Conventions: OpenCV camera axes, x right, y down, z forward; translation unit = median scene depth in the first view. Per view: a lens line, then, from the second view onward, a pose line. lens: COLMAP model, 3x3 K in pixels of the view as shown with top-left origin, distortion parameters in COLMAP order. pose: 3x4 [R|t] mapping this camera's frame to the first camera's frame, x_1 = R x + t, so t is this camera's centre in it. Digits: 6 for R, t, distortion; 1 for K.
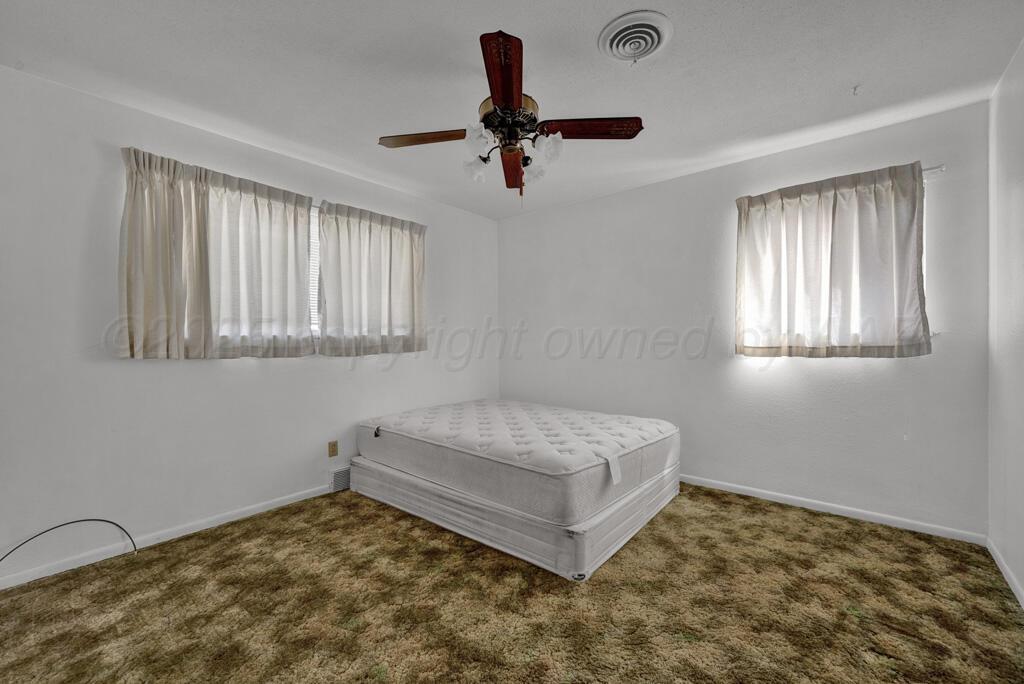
lens RADIAL K [[428.4, 0, 514.4], [0, 428.4, 348.1], [0, 0, 1]] dist [0.003056, 0.000151]
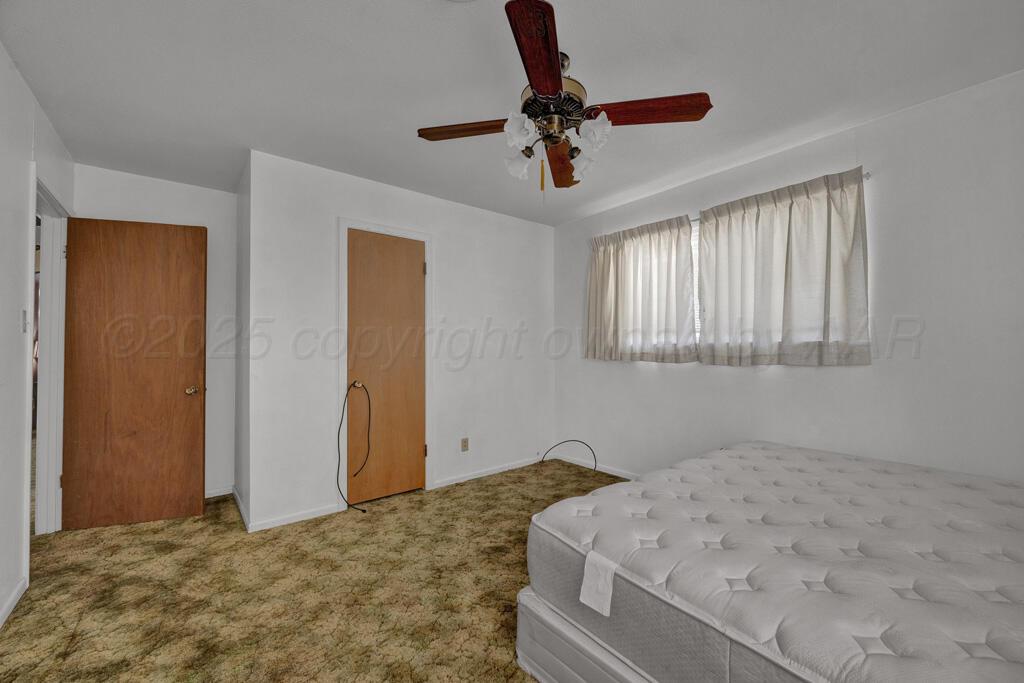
lens RADIAL K [[427.3, 0, 515.5], [0, 427.3, 339.3], [0, 0, 1]] dist [-0.001526, -0.000220]
pose [[-0.229488, -0.007950, -0.973279, 0.706034], [-0.012321, 0.999910, -0.005263, -0.030903], [0.973233, 0.010784, -0.229566, 0.890244]]
